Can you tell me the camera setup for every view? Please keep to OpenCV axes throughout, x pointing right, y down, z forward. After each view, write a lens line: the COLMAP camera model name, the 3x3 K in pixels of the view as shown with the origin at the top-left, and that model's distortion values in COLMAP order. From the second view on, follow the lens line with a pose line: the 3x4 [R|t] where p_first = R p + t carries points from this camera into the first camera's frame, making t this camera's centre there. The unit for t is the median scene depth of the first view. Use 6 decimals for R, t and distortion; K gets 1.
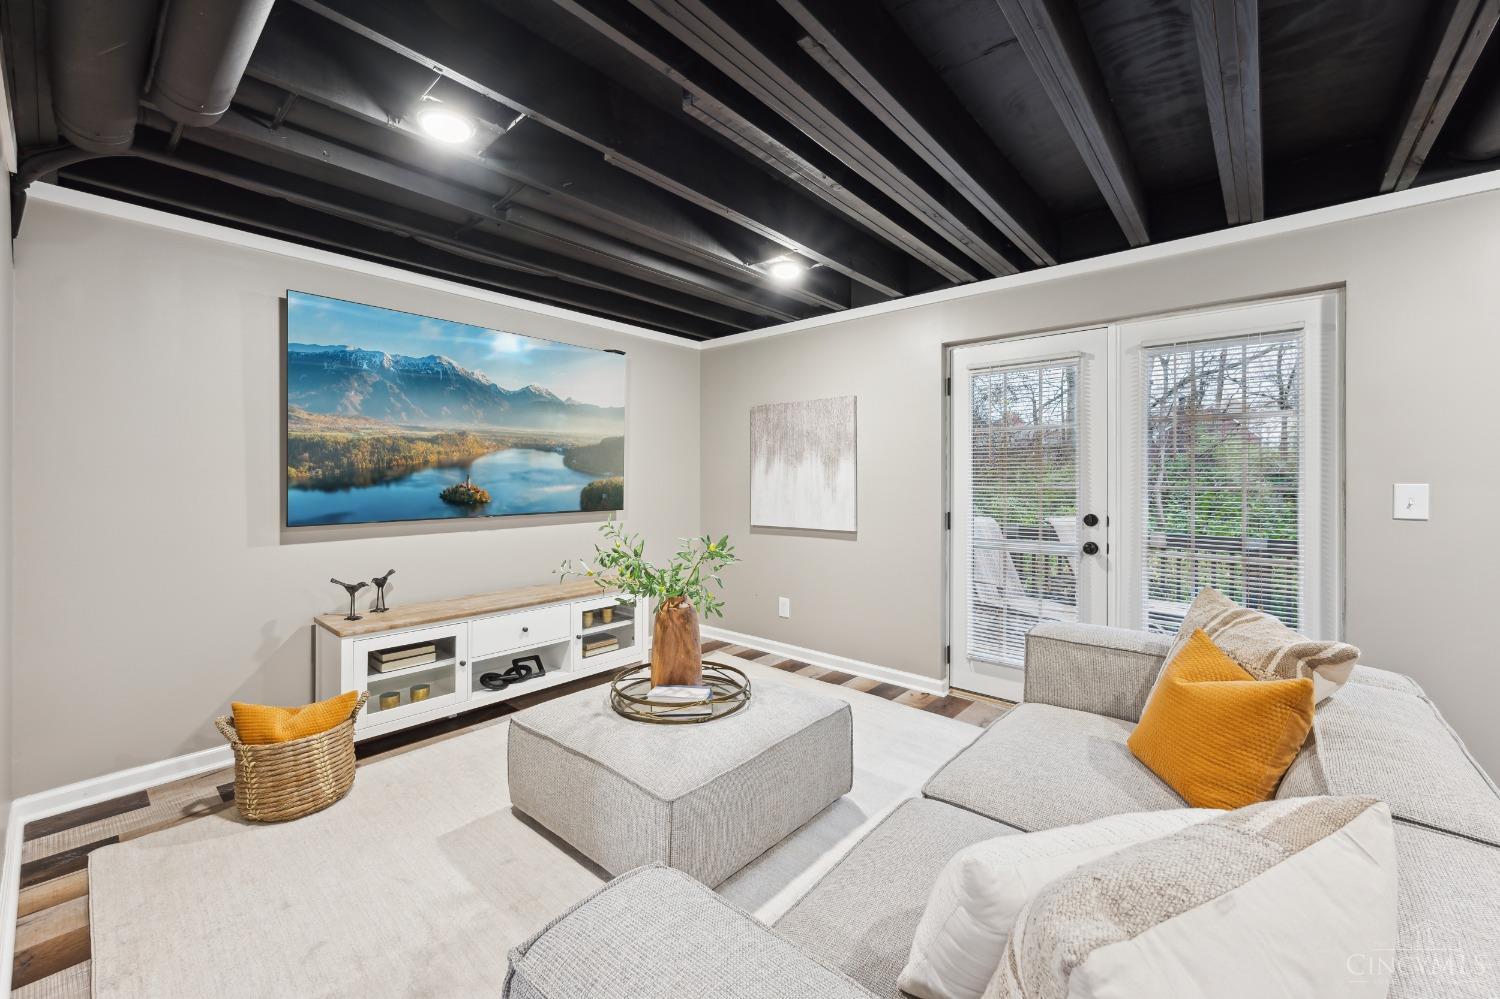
lens RADIAL K [[607.4, 0, 798.3], [0, 607.4, 494.2], [0, 0, 1]] dist [0.000617, 0.000084]
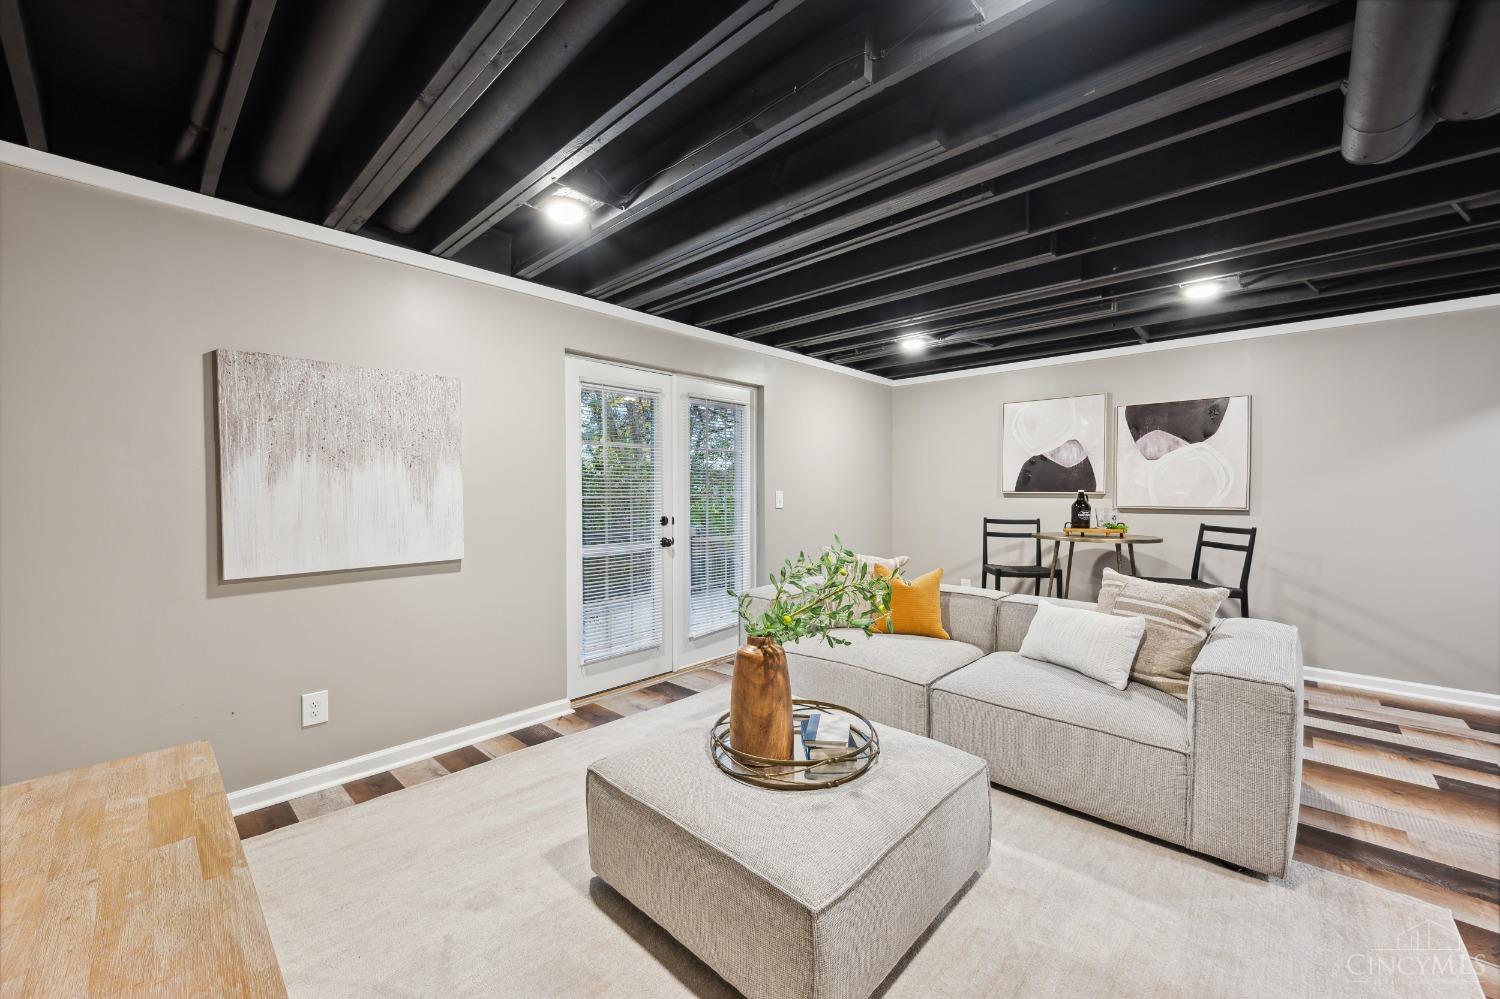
lens RADIAL K [[588.0, 0, 743.9], [0, 588.0, 499.0], [0, 0, 1]] dist [0.001886, 0.000110]
pose [[0.064387, -0.036579, 0.997254, -0.653340], [0.005406, 0.999326, 0.036306, -0.041563], [-0.997910, 0.003053, 0.064541, 0.637415]]
